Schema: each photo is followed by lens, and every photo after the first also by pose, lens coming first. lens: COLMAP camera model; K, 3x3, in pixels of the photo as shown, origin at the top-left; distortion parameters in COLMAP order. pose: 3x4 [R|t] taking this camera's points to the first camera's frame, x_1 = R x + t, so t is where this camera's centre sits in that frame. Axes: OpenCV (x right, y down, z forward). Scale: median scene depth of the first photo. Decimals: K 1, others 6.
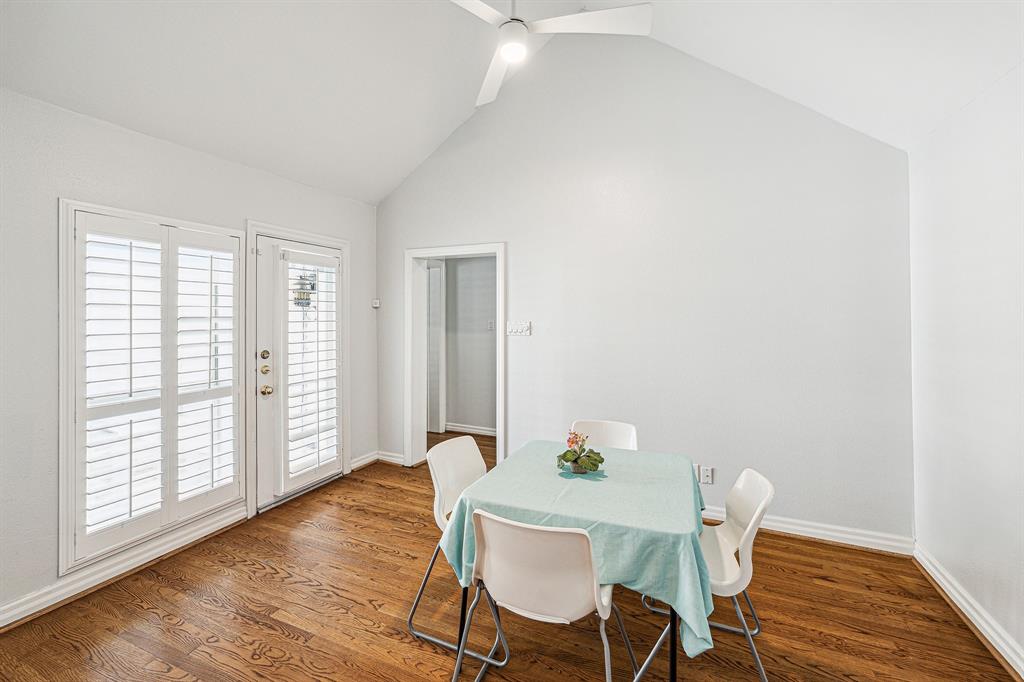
lens RADIAL K [[432.7, 0, 528.8], [0, 432.7, 308.3], [0, 0, 1]] dist [0.001499, 0.000980]
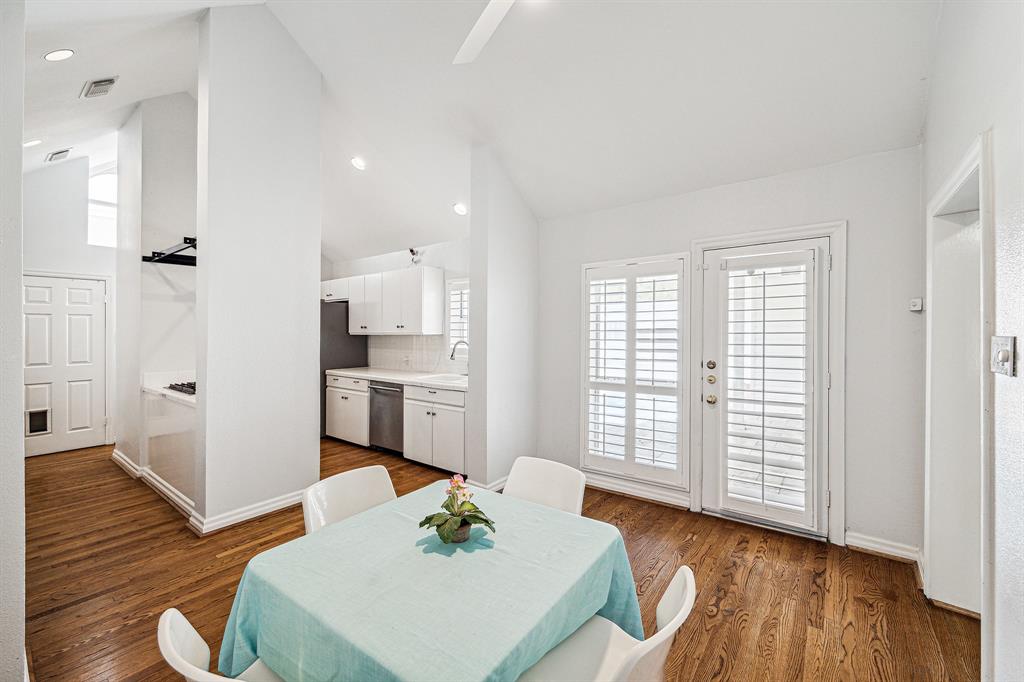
lens RADIAL K [[432.7, 0, 516.8], [0, 432.7, 330.5], [0, 0, 1]] dist [0.001499, 0.000980]
pose [[-0.275794, -0.000630, -0.961216, 0.538533], [0.022441, 0.999723, -0.007094, 0.023037], [0.960955, -0.023527, -0.275704, 0.886980]]
